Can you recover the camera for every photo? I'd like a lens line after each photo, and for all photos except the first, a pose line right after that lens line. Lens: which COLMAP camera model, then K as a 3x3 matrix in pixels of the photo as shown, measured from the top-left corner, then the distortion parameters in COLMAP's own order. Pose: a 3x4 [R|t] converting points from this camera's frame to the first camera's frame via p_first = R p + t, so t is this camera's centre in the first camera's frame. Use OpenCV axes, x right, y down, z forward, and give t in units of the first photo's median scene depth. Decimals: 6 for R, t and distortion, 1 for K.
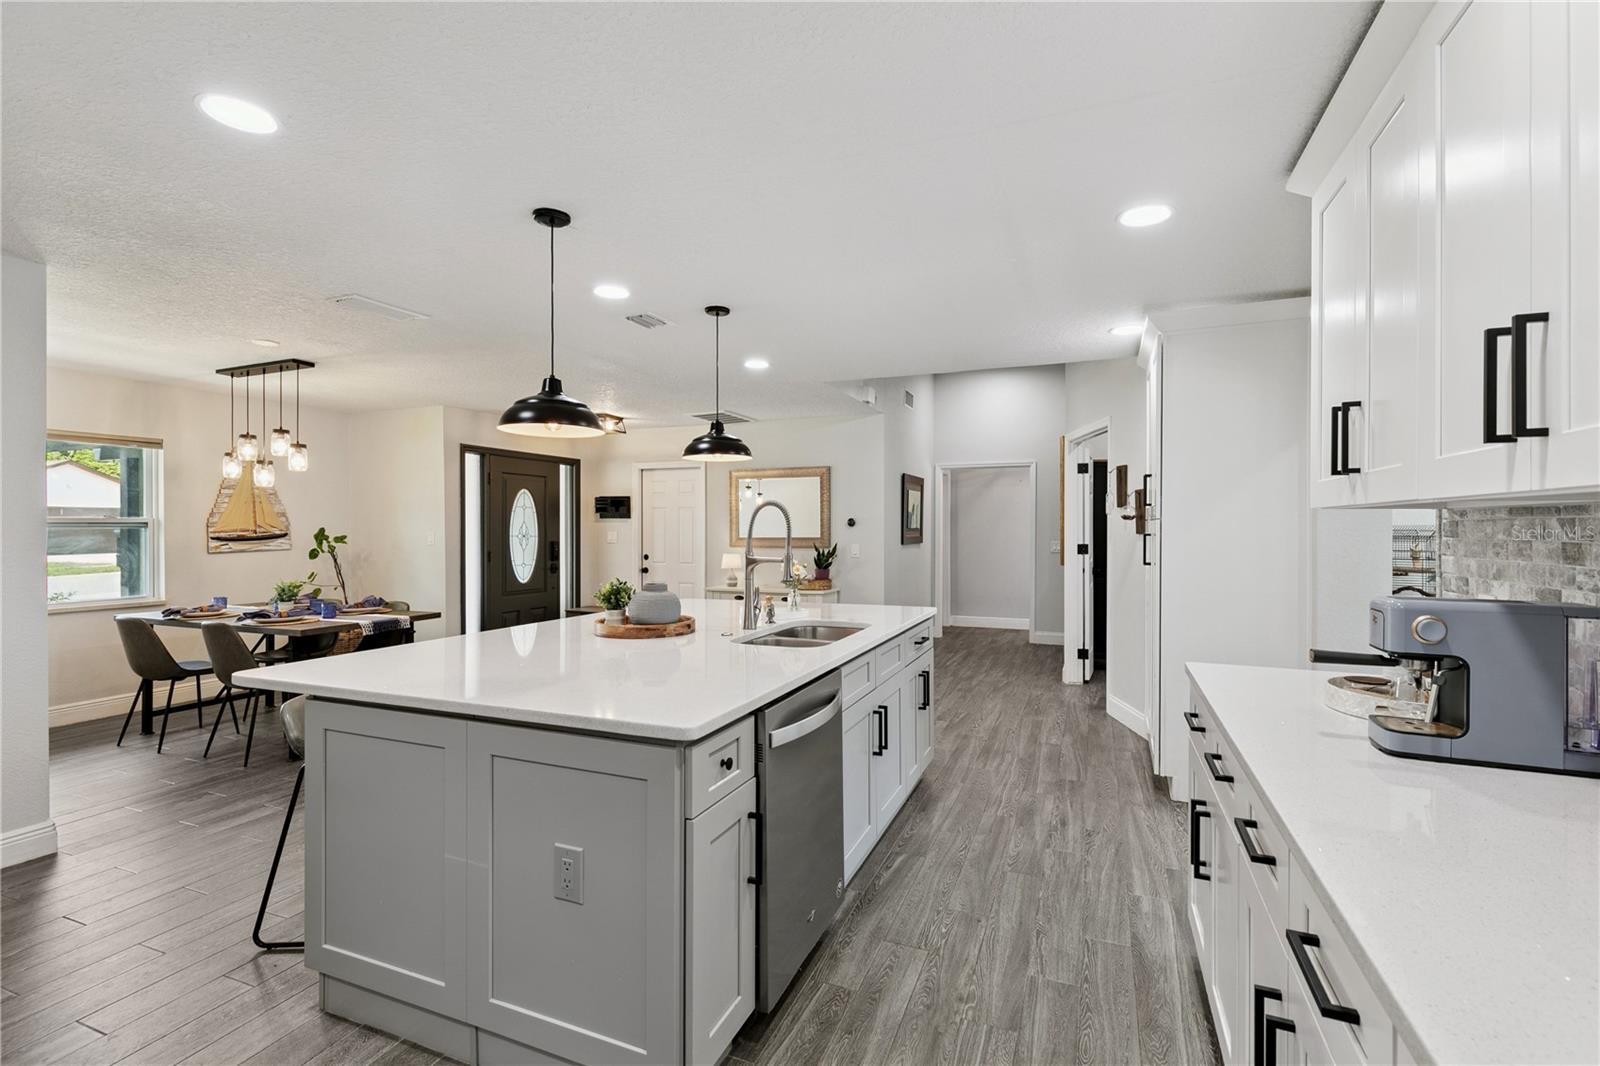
lens RADIAL K [[713.8, 0, 806.7], [0, 713.8, 527.7], [0, 0, 1]] dist [0.006539, -0.001878]
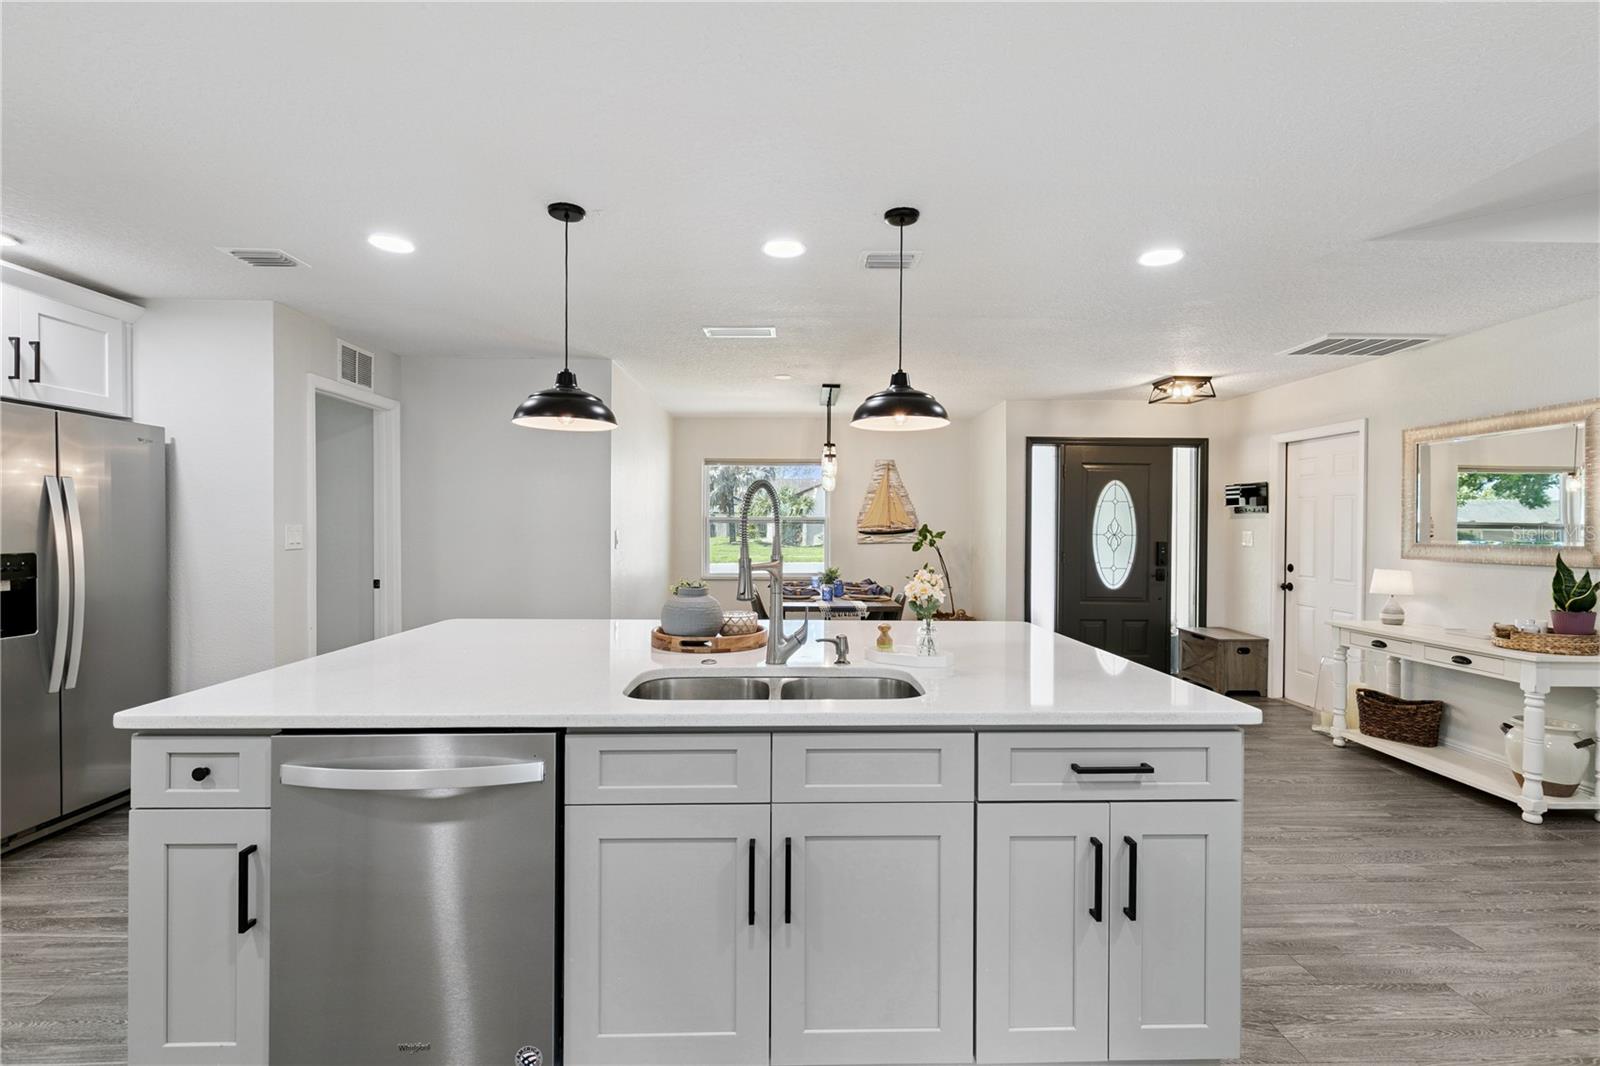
lens RADIAL K [[713.8, 0, 810.2], [0, 713.8, 530.3], [0, 0, 1]] dist [0.006539, -0.001878]
pose [[0.408510, 0.009222, -0.912707, 0.279896], [-0.005742, 0.999955, 0.007534, 0.002150], [0.912736, 0.002163, 0.408545, 0.357909]]
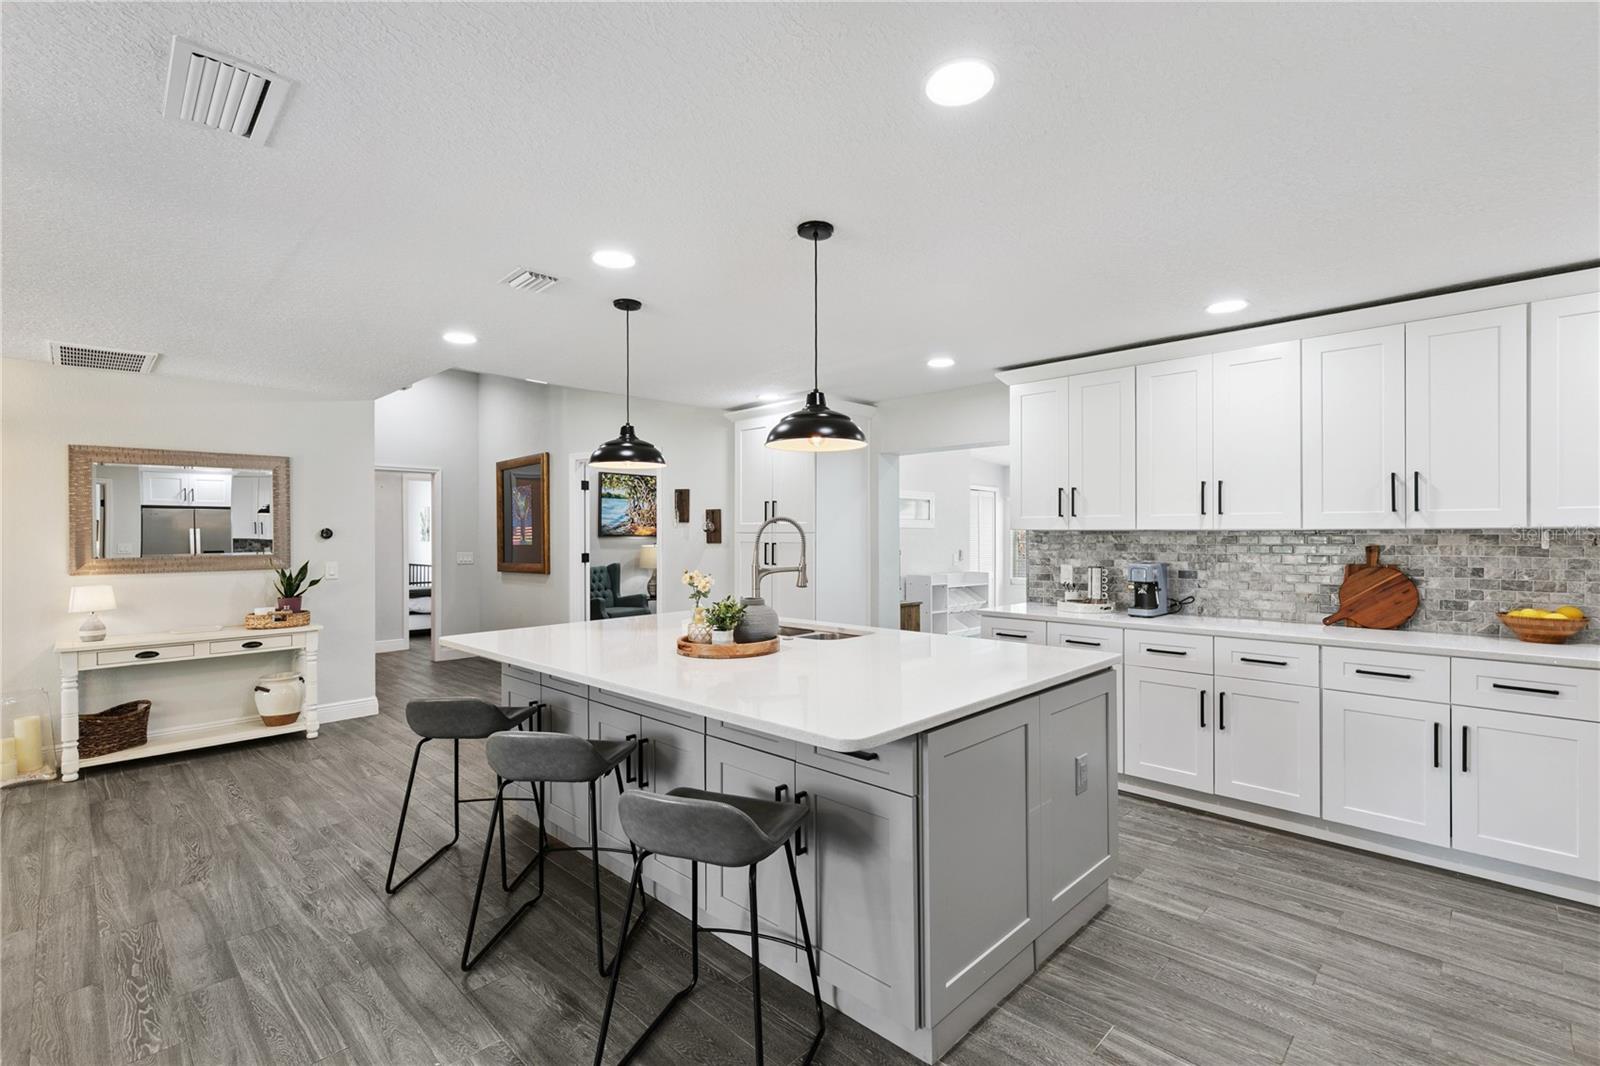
lens RADIAL K [[713.8, 0, 810.7], [0, 713.8, 535.7], [0, 0, 1]] dist [0.006539, -0.001878]
pose [[0.370808, -0.001518, 0.928708, -0.505563], [0.003514, 0.999994, 0.000232, -0.004111], [-0.928703, 0.003178, 0.370811, 0.254463]]
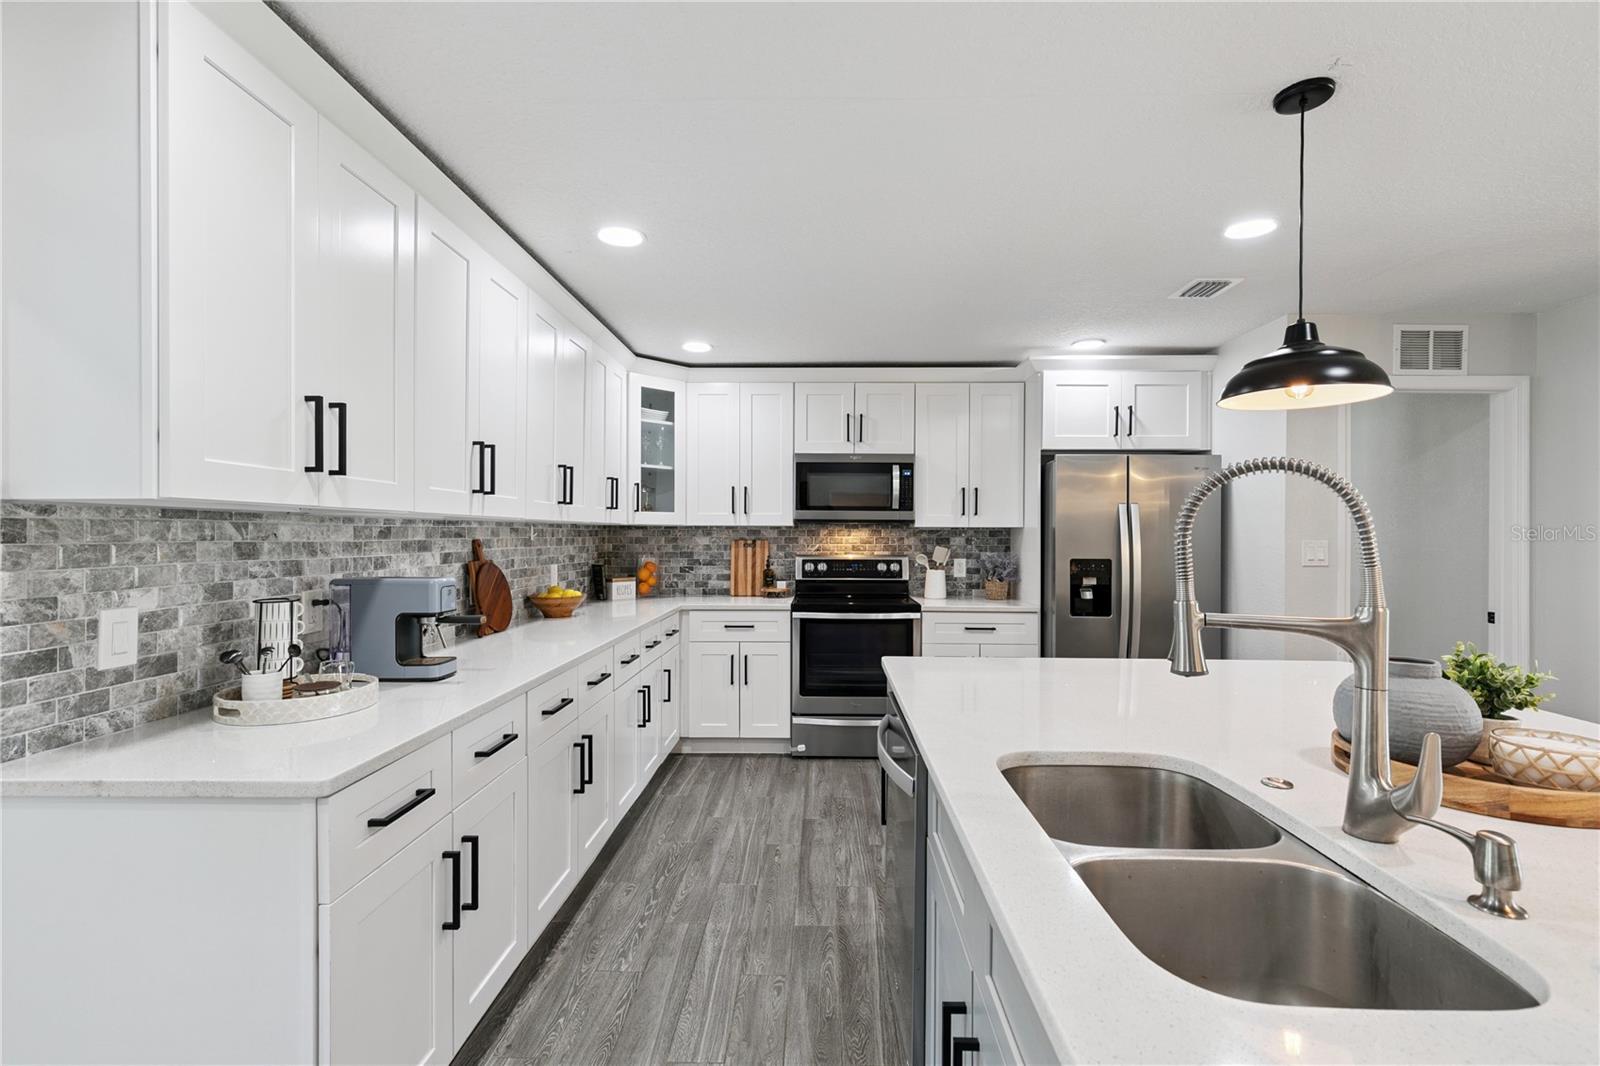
lens RADIAL K [[713.8, 0, 810.1], [0, 713.8, 538.0], [0, 0, 1]] dist [0.006539, -0.001878]
pose [[-0.932679, -0.001390, -0.360705, 0.139019], [-0.004477, 0.999960, 0.007723, -0.000122], [0.360680, 0.008818, -0.932648, 0.589154]]
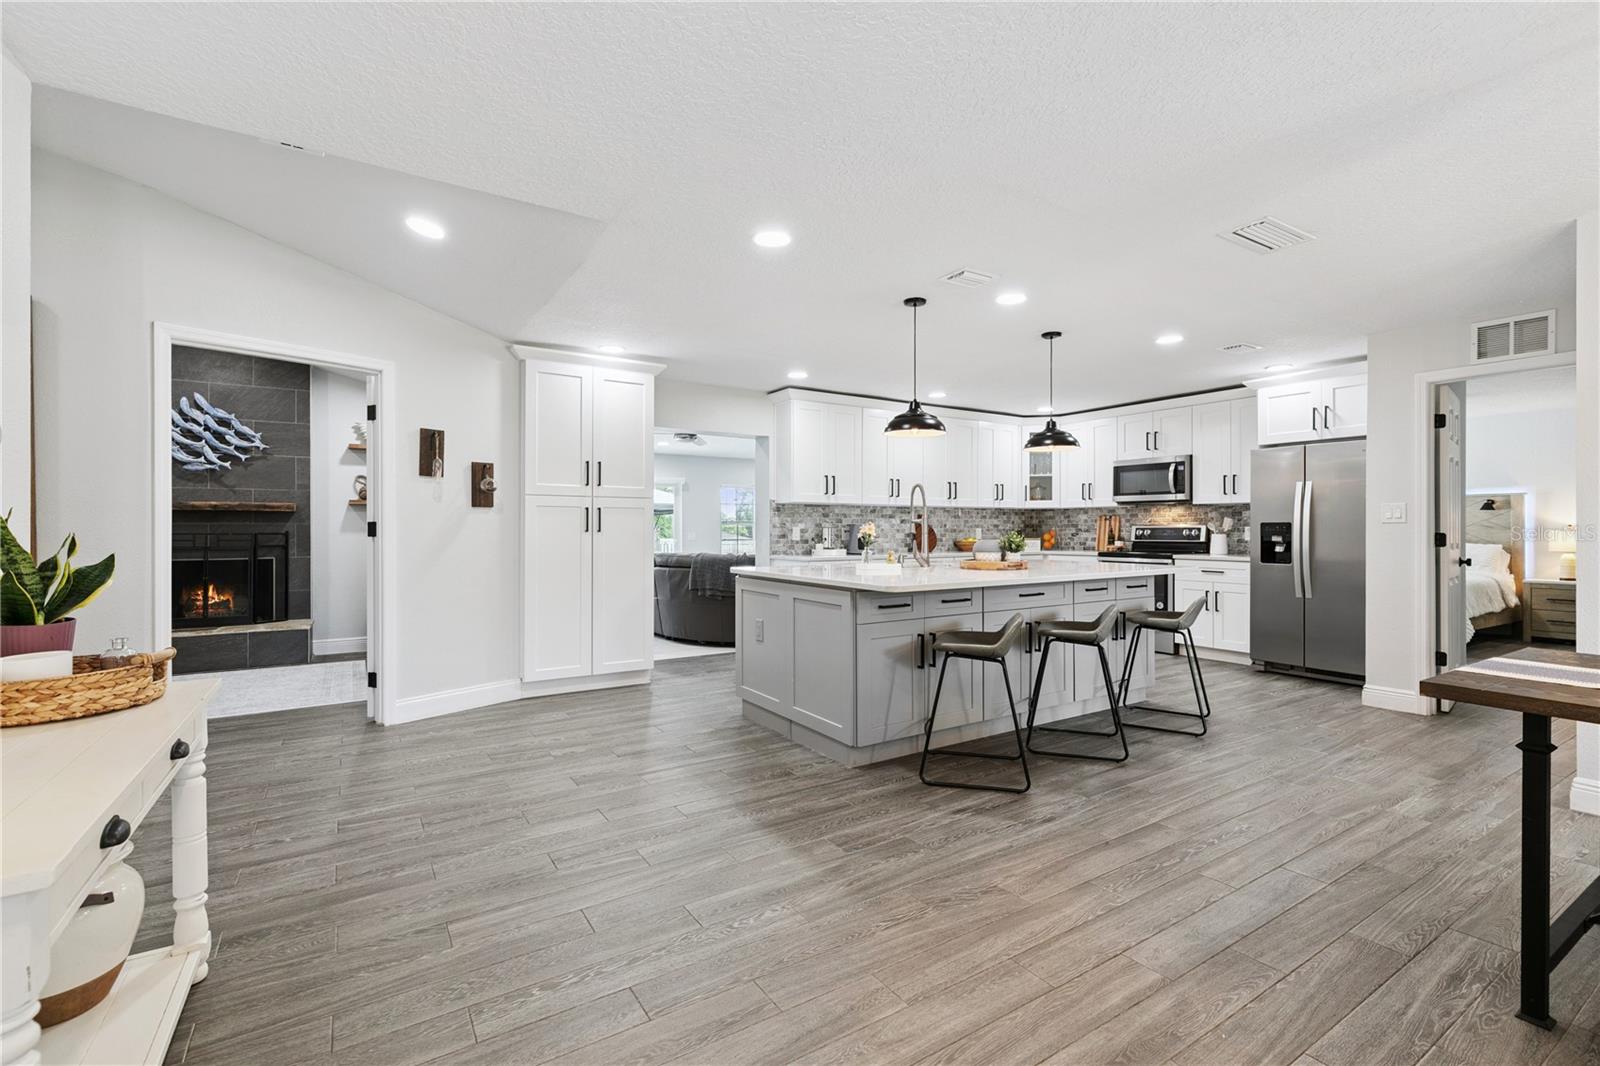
lens RADIAL K [[713.8, 0, 804.7], [0, 713.8, 526.8], [0, 0, 1]] dist [0.006539, -0.001878]
pose [[-0.817341, 0.003457, 0.576144, -0.358445], [0.001941, 0.999993, -0.003246, 0.029723], [-0.576151, -0.001535, -0.817342, 1.148960]]
